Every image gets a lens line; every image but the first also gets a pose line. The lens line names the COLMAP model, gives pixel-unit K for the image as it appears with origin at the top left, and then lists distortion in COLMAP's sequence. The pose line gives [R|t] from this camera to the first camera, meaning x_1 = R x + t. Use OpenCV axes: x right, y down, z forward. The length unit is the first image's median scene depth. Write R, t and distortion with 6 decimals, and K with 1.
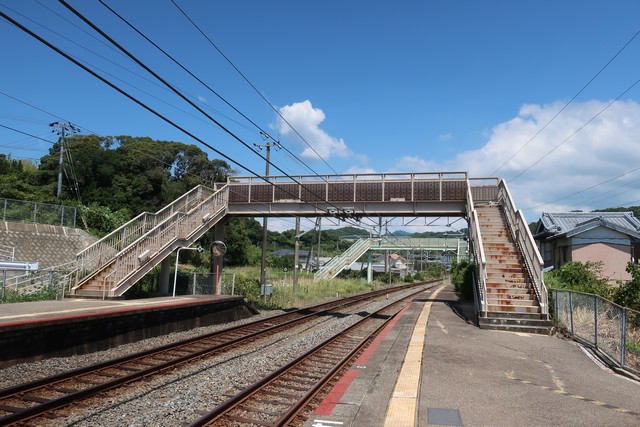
lens RADIAL K [[507.1, 0, 320.7], [0, 507.1, 224.4], [0, 0, 1]] dist [-0.003285, 0.000988]
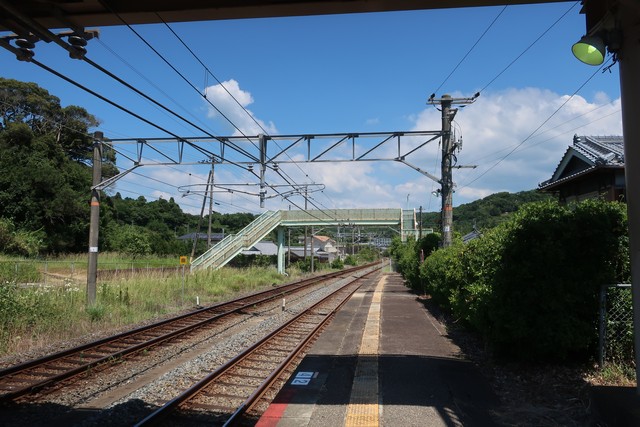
lens RADIAL K [[507.1, 0, 317.3], [0, 507.1, 191.4], [0, 0, 1]] dist [-0.003285, 0.000988]
pose [[0.992186, -0.008097, 0.124504, 0.155694], [0.012501, 0.999322, -0.034634, 0.070076], [-0.124139, 0.035920, 0.991614, 0.730700]]
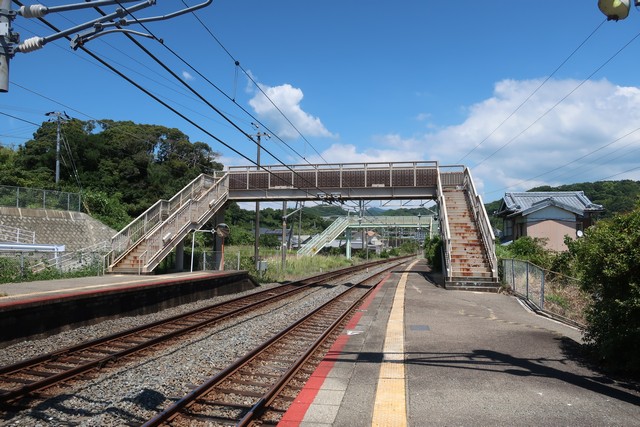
lens RADIAL K [[507.1, 0, 320.8], [0, 507.1, 226.7], [0, 0, 1]] dist [-0.003285, 0.000988]
pose [[0.998638, -0.016051, 0.049651, -0.033952], [0.013628, 0.998717, 0.048769, -0.011593], [-0.050370, -0.048026, 0.997575, -0.135734]]
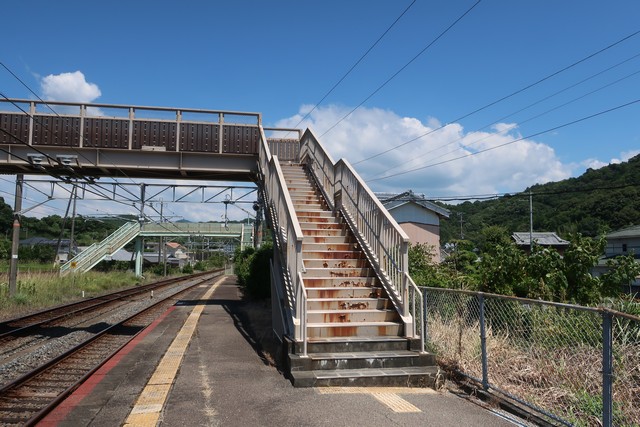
lens RADIAL K [[507.1, 0, 319.4], [0, 507.1, 211.3], [0, 0, 1]] dist [-0.003285, 0.000988]
pose [[0.914132, 0.021688, 0.404837, 0.075842], [-0.019643, 0.999765, -0.009205, 0.028562], [-0.404941, 0.000462, 0.914343, 0.293178]]
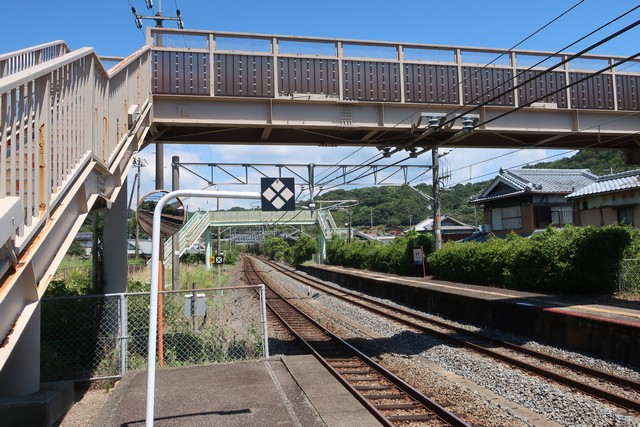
lens RADIAL K [[507.1, 0, 321.0], [0, 507.1, 212.4], [0, 0, 1]] dist [-0.003285, 0.000988]
pose [[0.901634, -0.017363, 0.432150, -0.227016], [0.009949, 0.999762, 0.019412, 0.038320], [-0.432384, -0.013203, 0.901593, 0.576171]]
